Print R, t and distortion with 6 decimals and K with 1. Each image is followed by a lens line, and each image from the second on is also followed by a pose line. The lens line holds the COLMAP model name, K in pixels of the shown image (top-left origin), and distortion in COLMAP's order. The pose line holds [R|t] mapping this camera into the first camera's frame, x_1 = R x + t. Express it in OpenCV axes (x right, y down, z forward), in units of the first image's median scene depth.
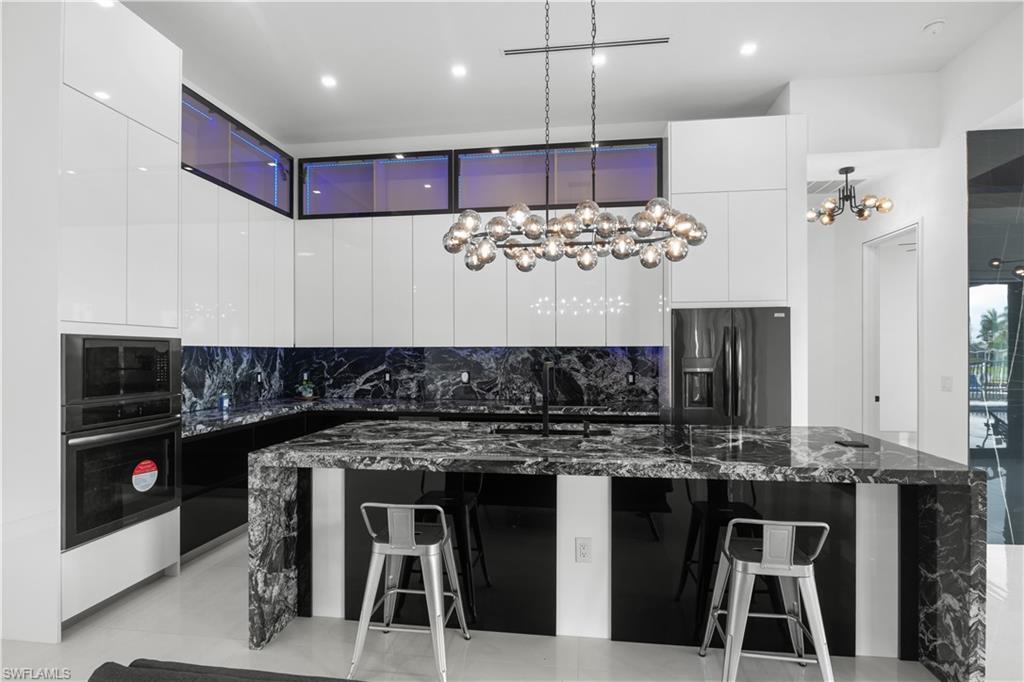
lens RADIAL K [[521.5, 0, 519.3], [0, 521.5, 349.6], [0, 0, 1]] dist [-0.013891, -0.000160]
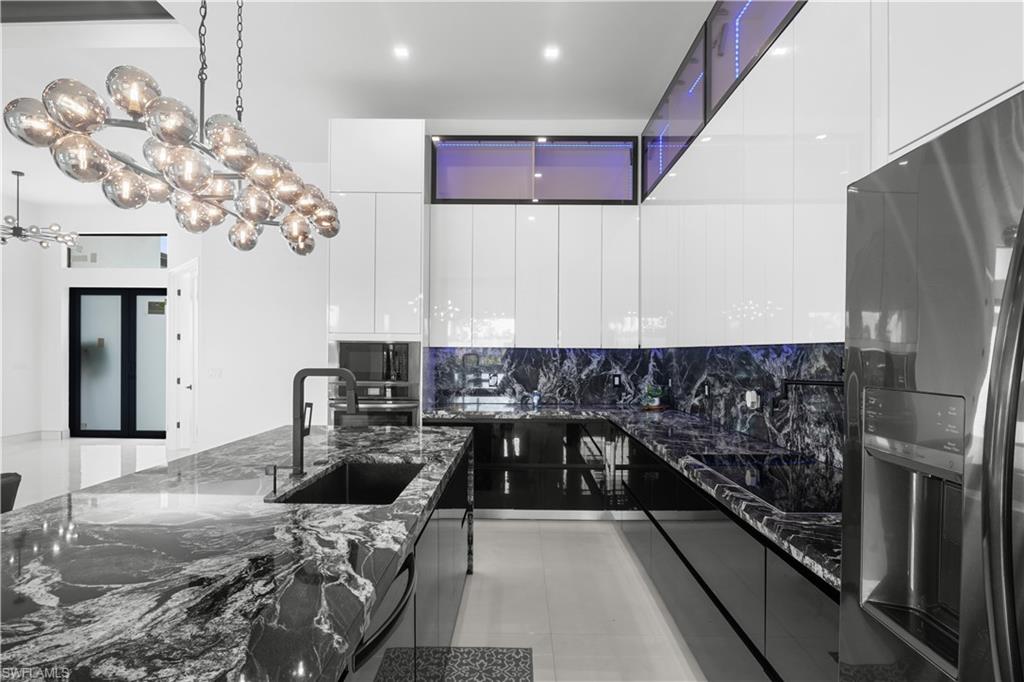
lens RADIAL K [[521.5, 0, 513.6], [0, 521.5, 361.1], [0, 0, 1]] dist [-0.013891, -0.000160]
pose [[0.114917, 0.018819, -0.993197, 0.460461], [-0.001752, 0.999823, 0.018742, 0.001067], [0.993374, -0.000414, 0.114930, 0.730472]]
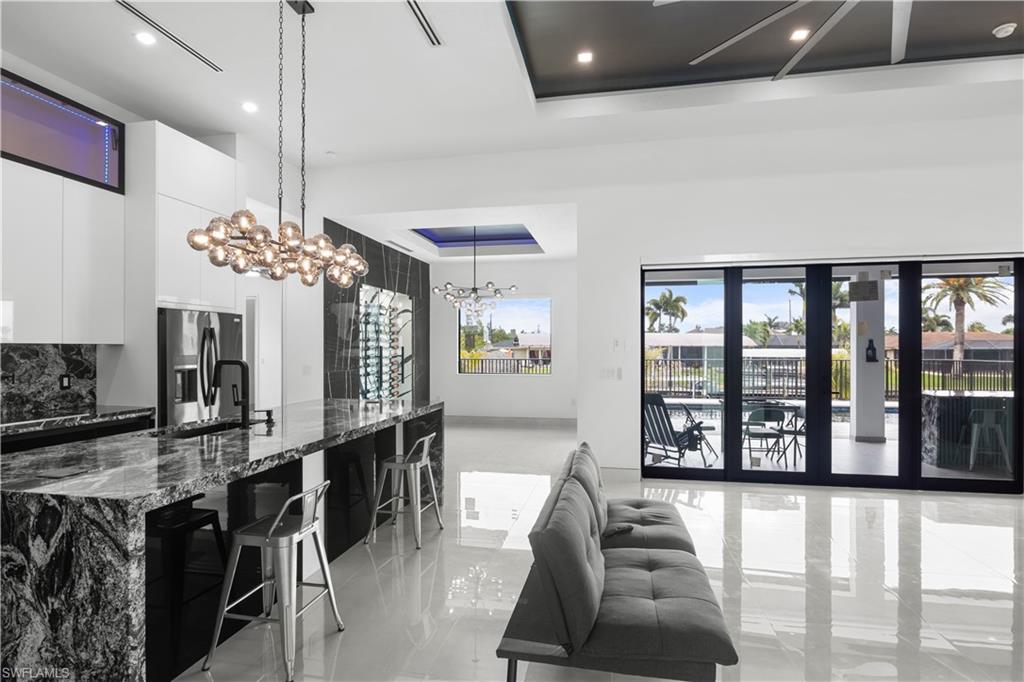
lens RADIAL K [[521.5, 0, 509.0], [0, 521.5, 344.0], [0, 0, 1]] dist [-0.013891, -0.000160]
pose [[0.067534, 0.008456, 0.997681, -0.598545], [-0.002495, 0.999962, -0.008307, -0.000485], [-0.997714, -0.001928, 0.067552, 0.233423]]
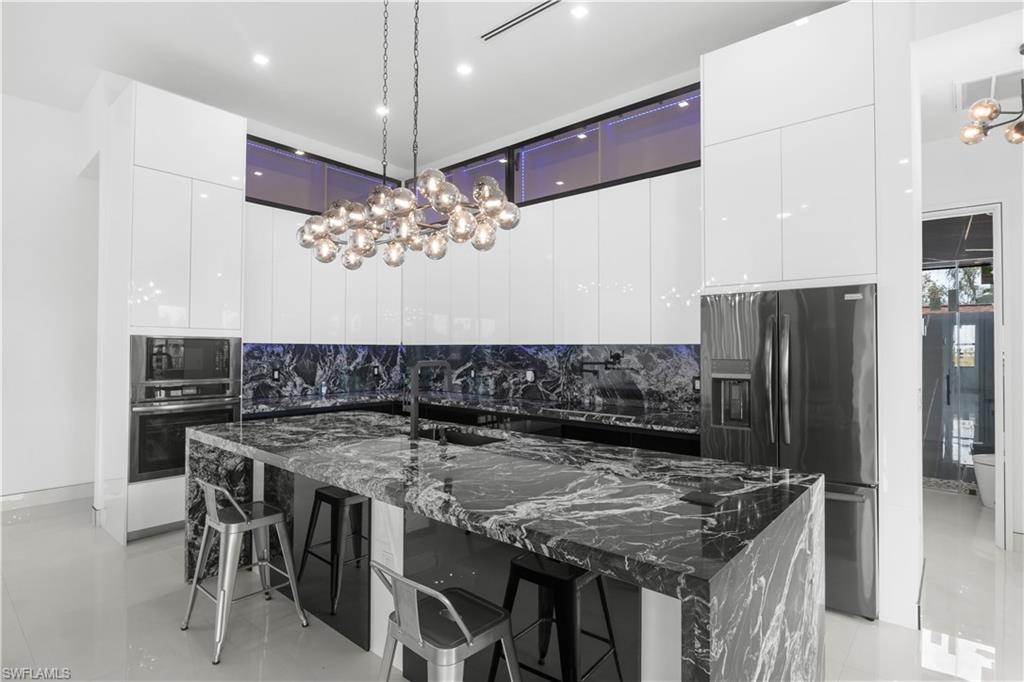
lens RADIAL K [[521.5, 0, 516.3], [0, 521.5, 340.0], [0, 0, 1]] dist [-0.013891, -0.000160]
pose [[0.837999, -0.004285, -0.545655, 0.434069], [-0.003756, 0.999900, -0.013620, -0.000509], [0.545659, 0.013463, 0.837899, 0.187843]]
